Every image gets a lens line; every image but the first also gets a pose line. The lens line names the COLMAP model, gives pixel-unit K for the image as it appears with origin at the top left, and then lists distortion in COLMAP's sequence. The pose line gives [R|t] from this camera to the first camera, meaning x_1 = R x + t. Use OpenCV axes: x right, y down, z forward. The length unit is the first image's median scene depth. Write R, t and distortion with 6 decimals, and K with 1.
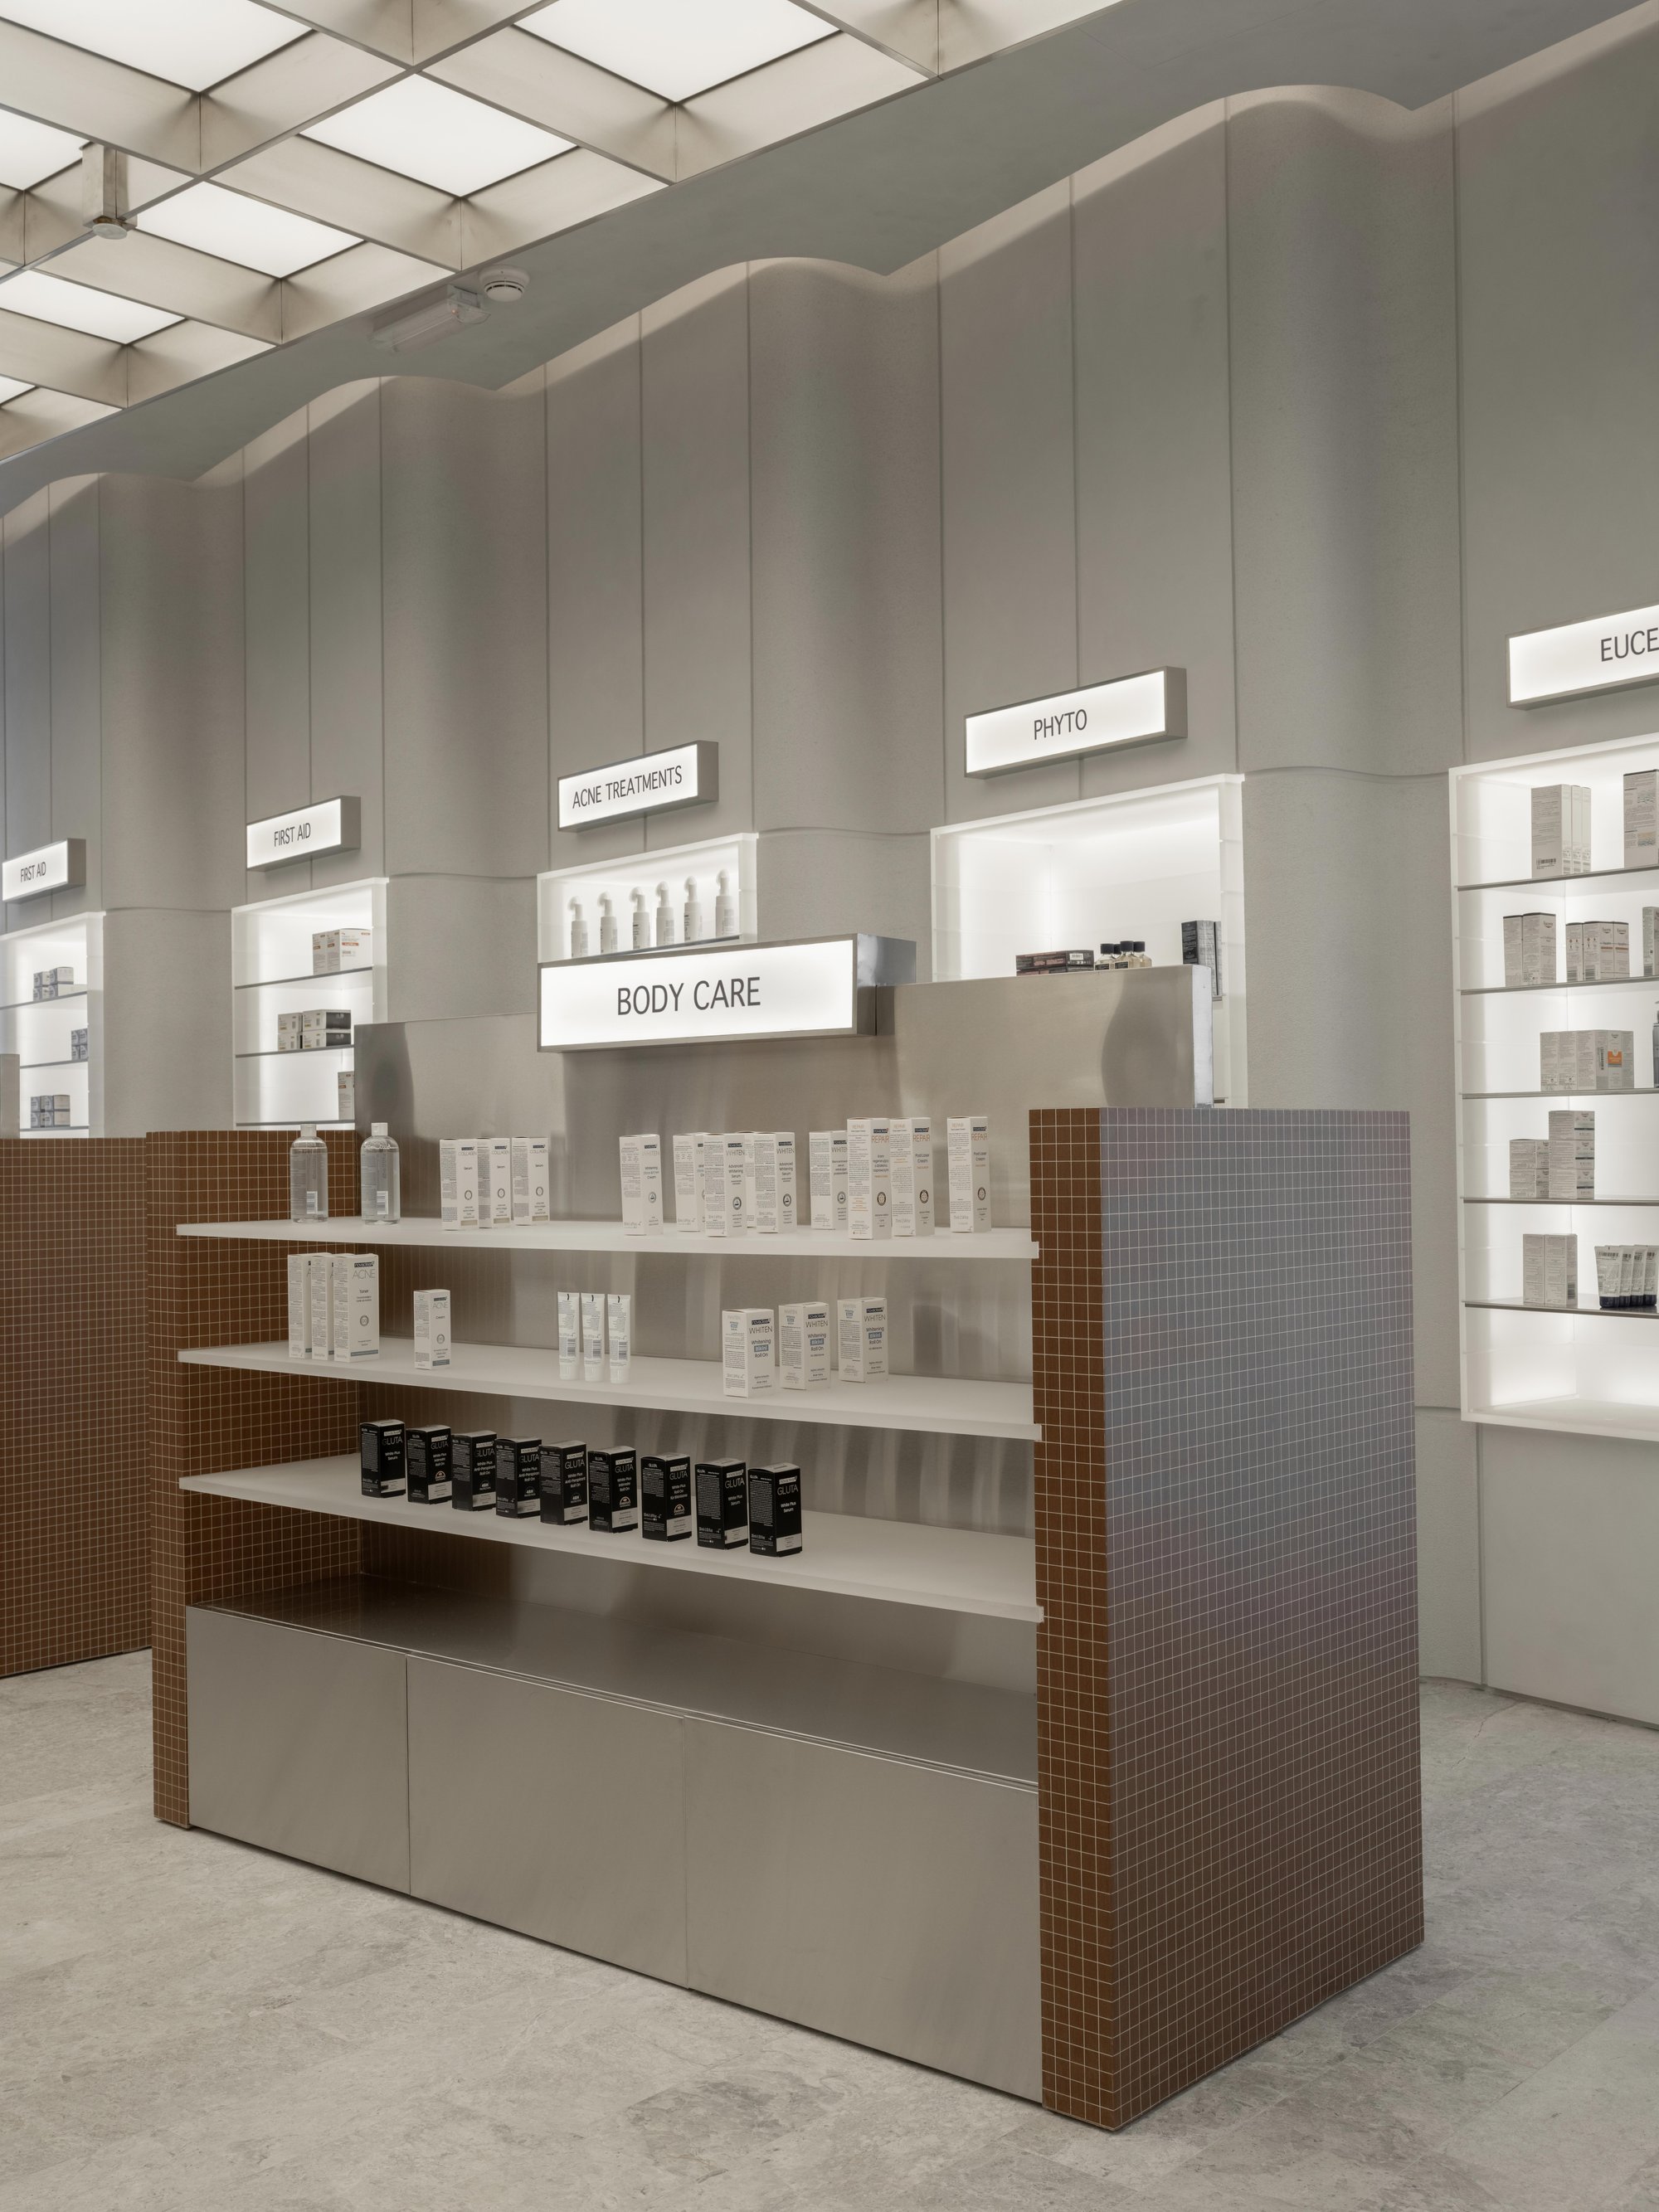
lens RADIAL K [[2288.1, 0, 829.5], [0, 2288.1, 1106.0], [0, 0, 1]] dist [-0.089576, 0.308077]
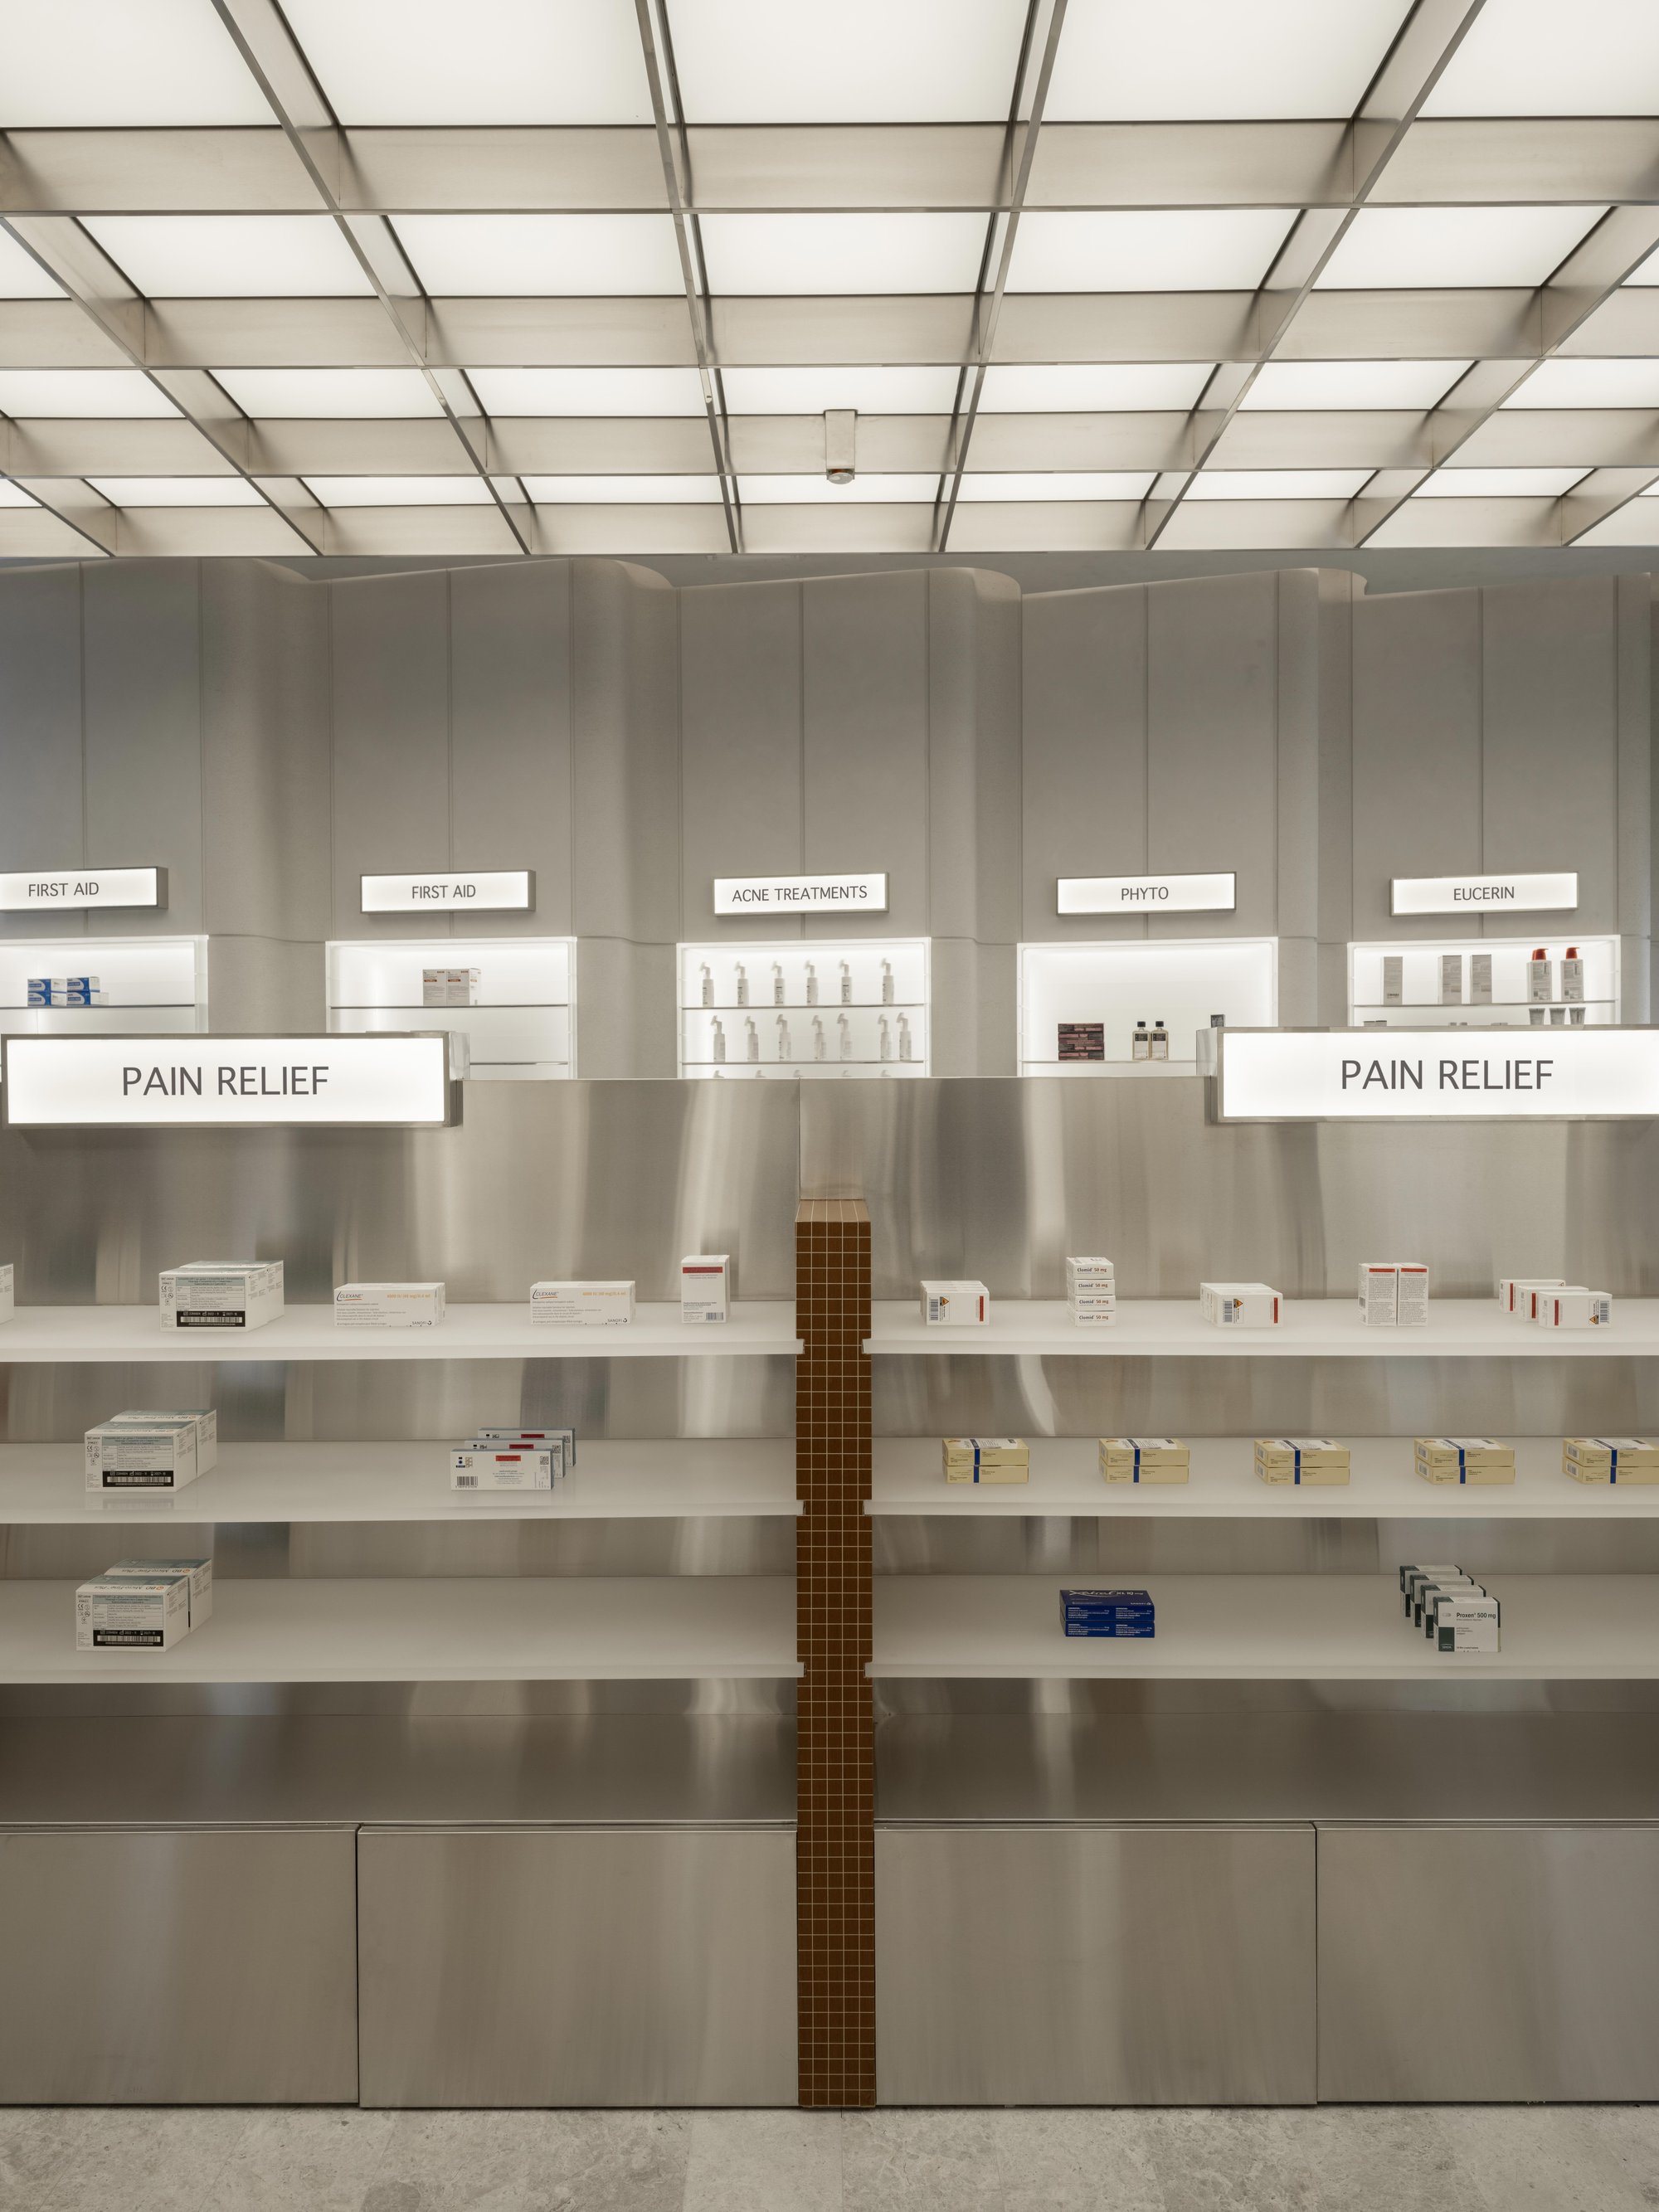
lens RADIAL K [[1530.0, 0, 824.7], [0, 1530.0, 1046.6], [0, 0, 1]] dist [0.006310, -0.001334]
pose [[0.755507, 0.021128, 0.654800, -1.174041], [-0.016583, 0.999776, -0.013127, -0.048580], [-0.654931, -0.000941, 0.755688, 0.415887]]
